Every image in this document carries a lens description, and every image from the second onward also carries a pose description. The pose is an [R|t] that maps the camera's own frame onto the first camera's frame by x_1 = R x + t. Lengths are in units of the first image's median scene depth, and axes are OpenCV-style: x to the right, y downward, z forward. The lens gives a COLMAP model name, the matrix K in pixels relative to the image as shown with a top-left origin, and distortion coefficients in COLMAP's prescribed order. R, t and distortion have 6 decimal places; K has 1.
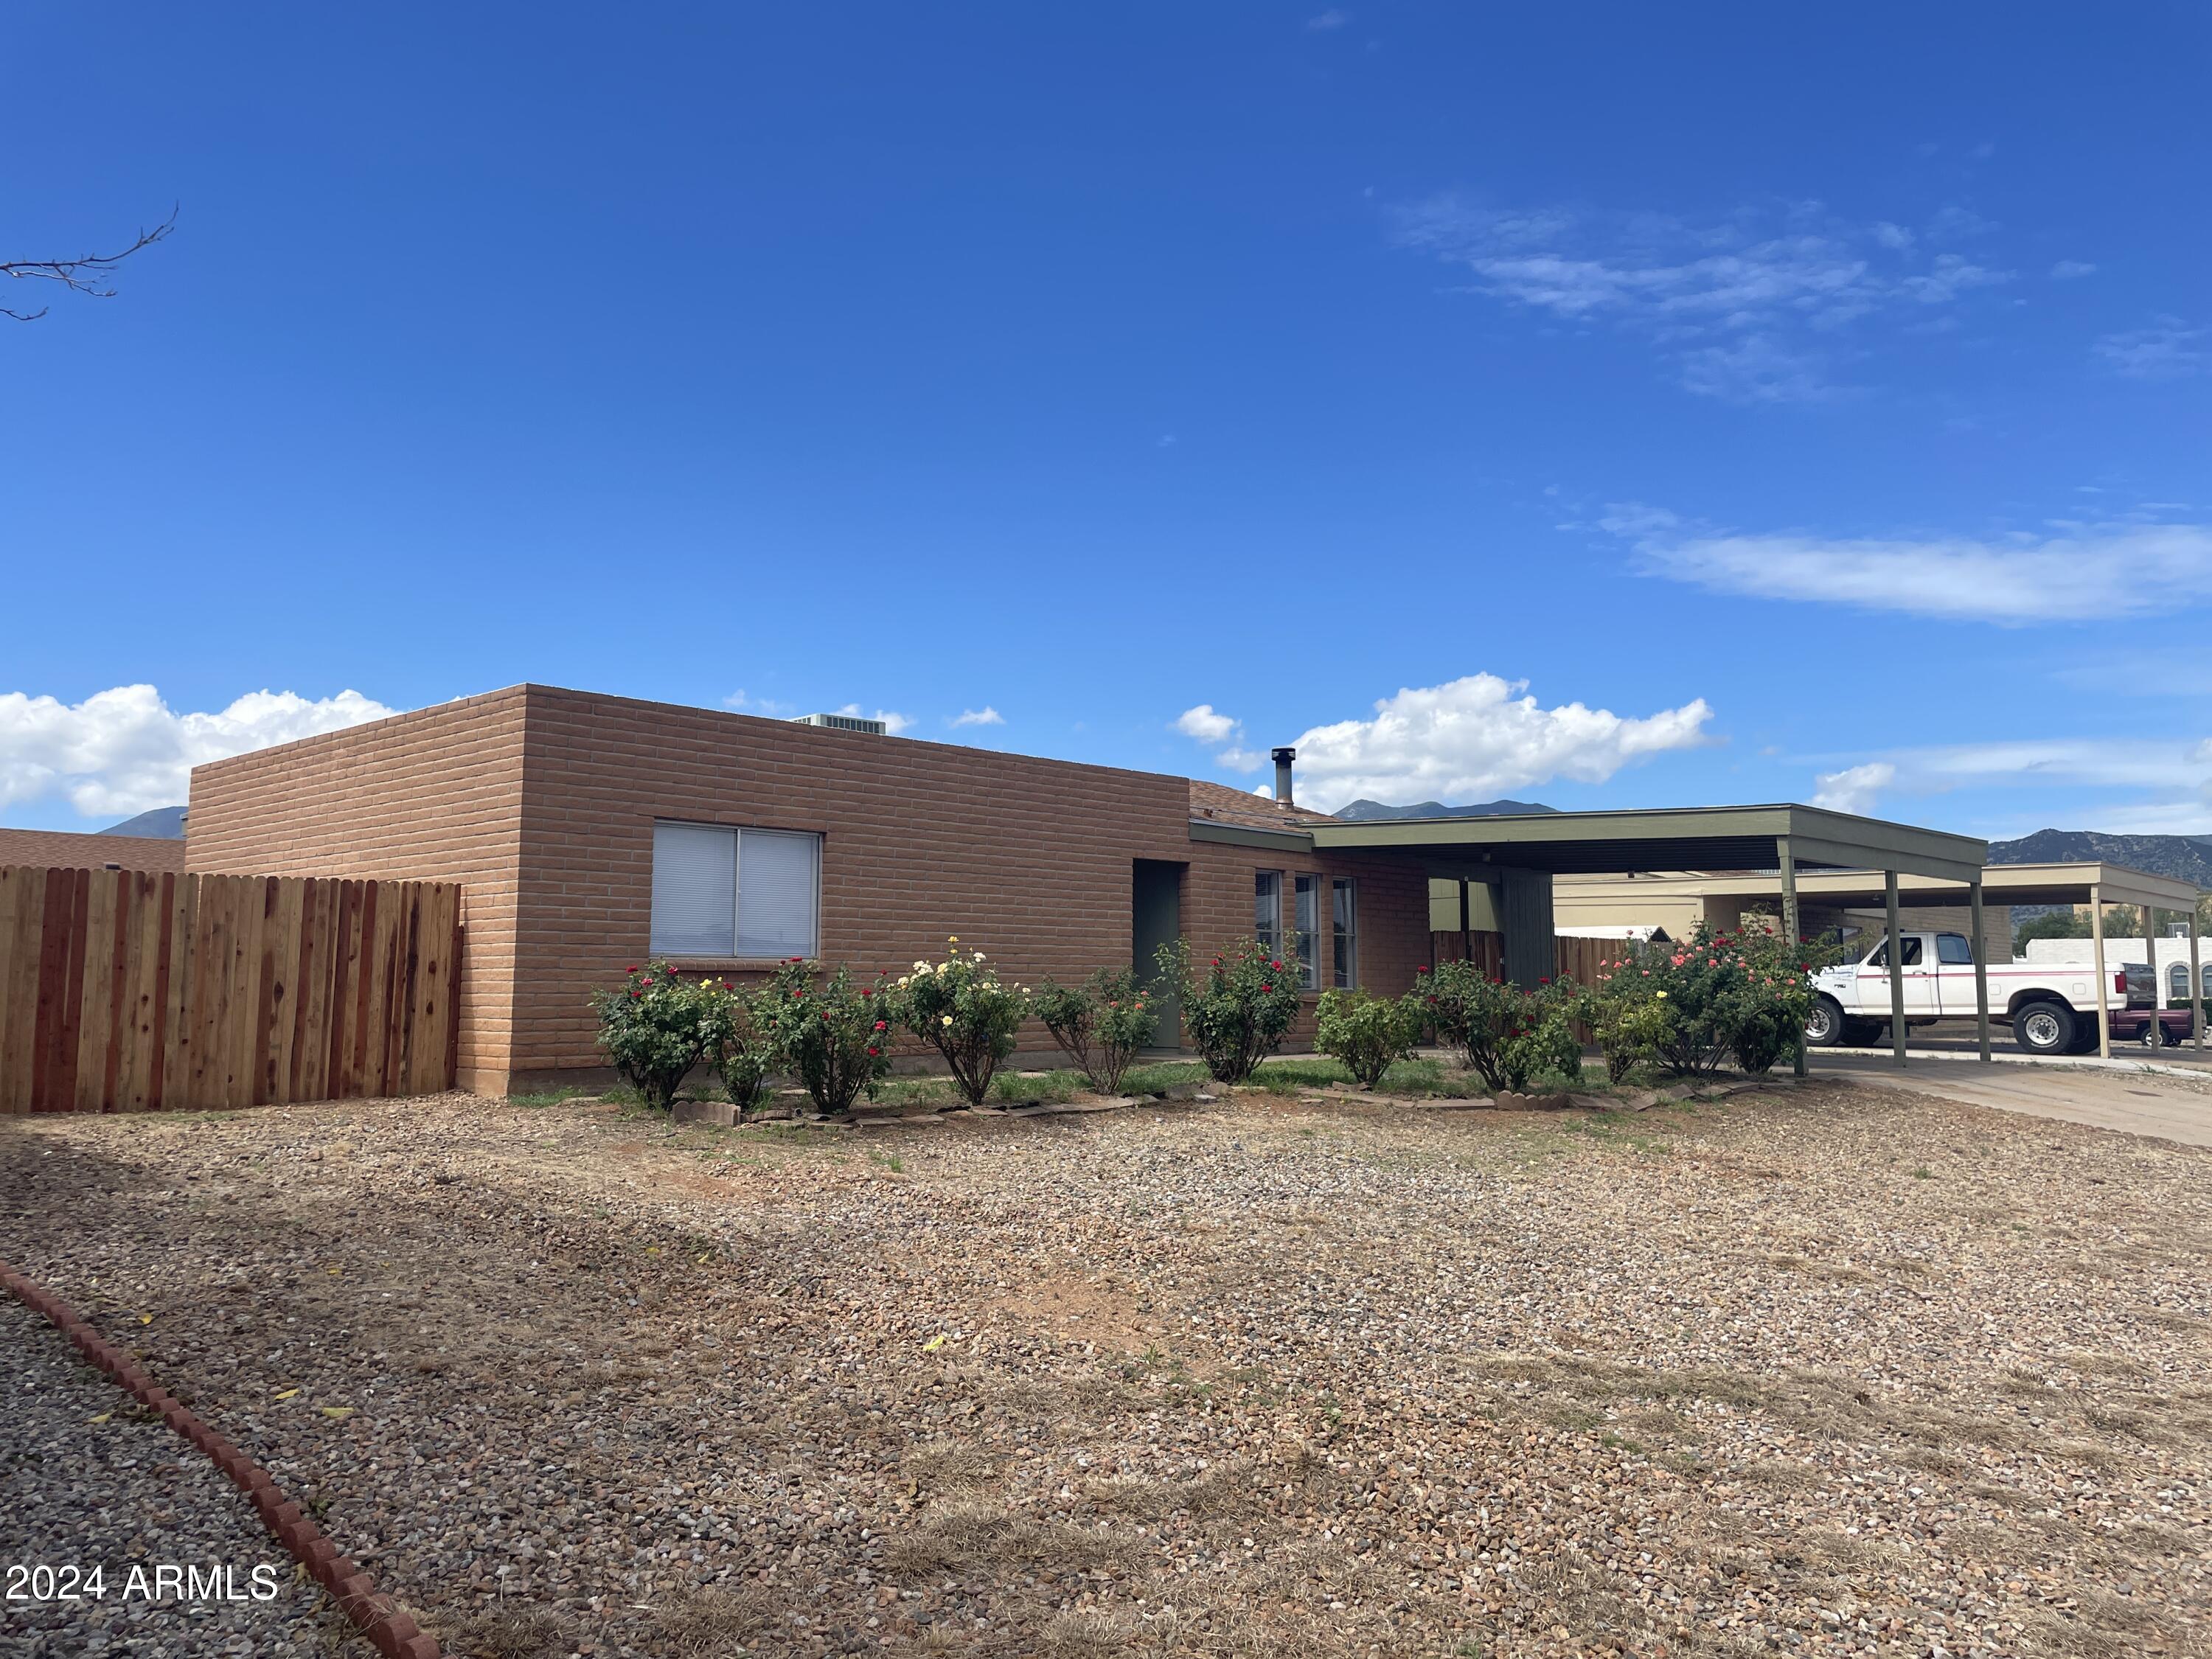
lens RADIAL K [[1664.5, 0, 1094.4], [0, 1664.5, 832.4], [0, 0, 1]] dist [0.089631, -0.046434]
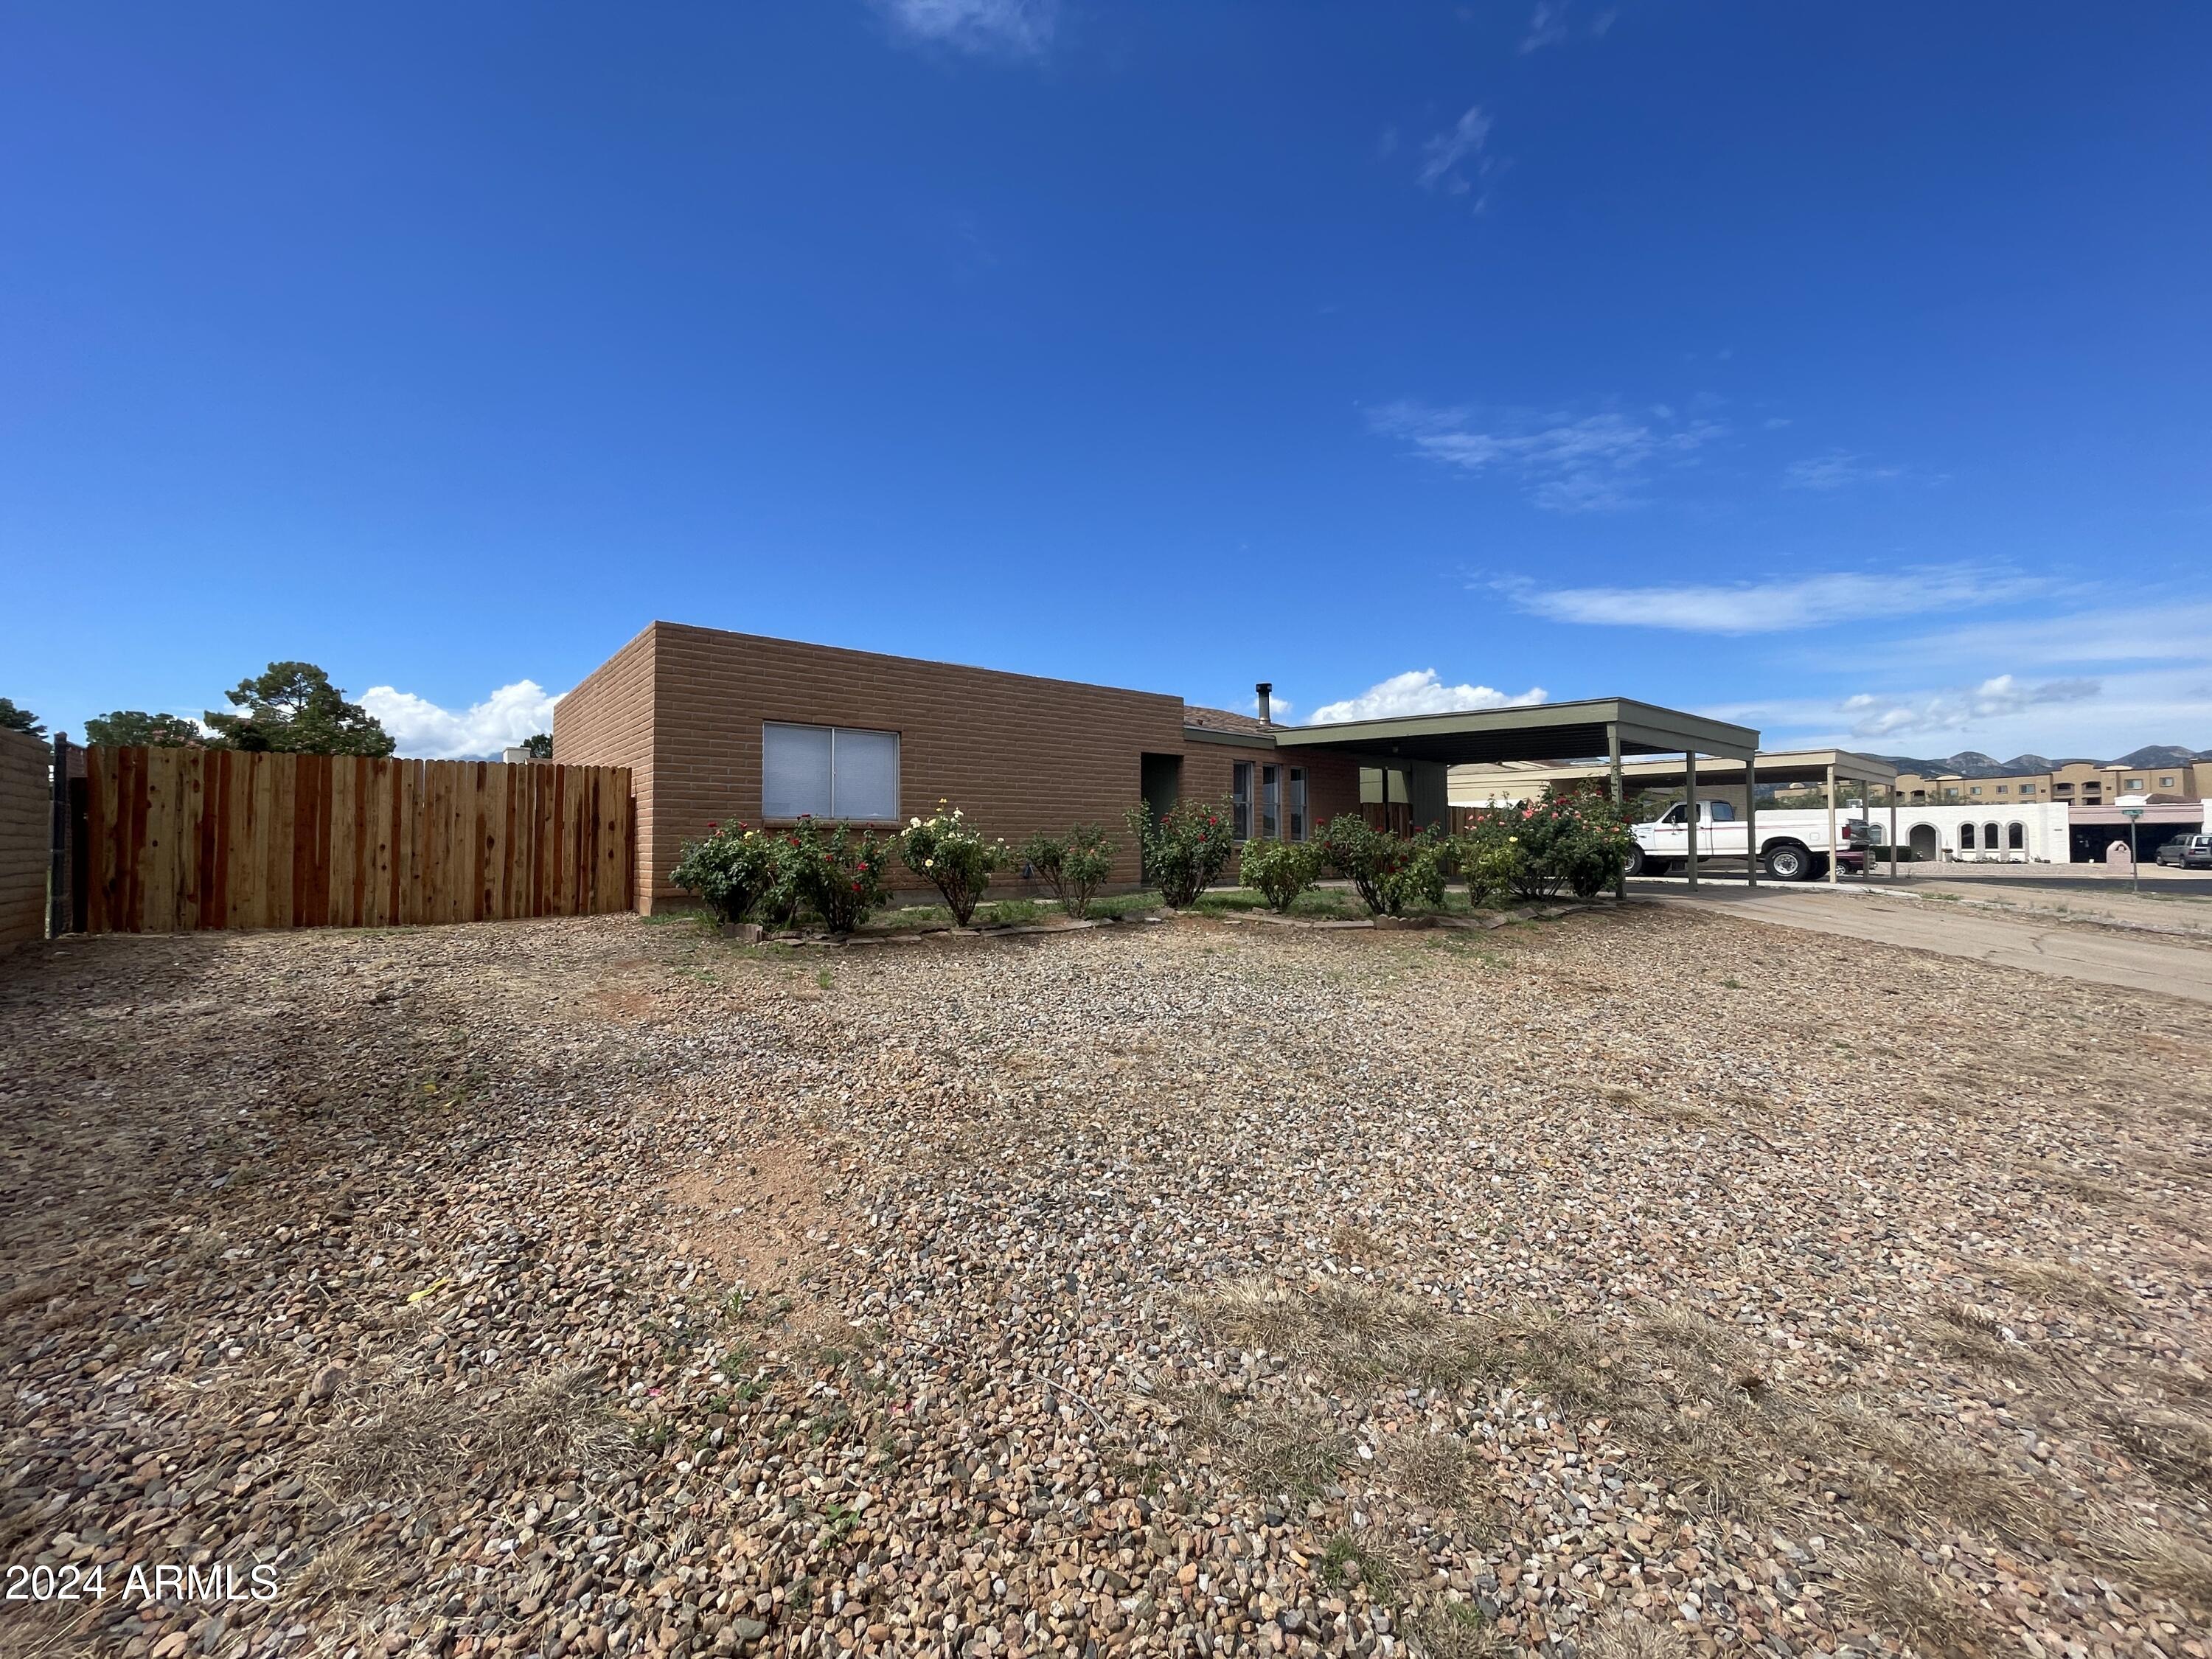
lens RADIAL K [[891.4, 0, 1105.9], [0, 891.4, 787.3], [0, 0, 1]] dist [0.012828, 0.001076]
pose [[0.993118, -0.014068, -0.116271, 0.112433], [0.017160, 0.999524, 0.025637, 0.034862], [0.115855, -0.027456, 0.992887, 0.292502]]
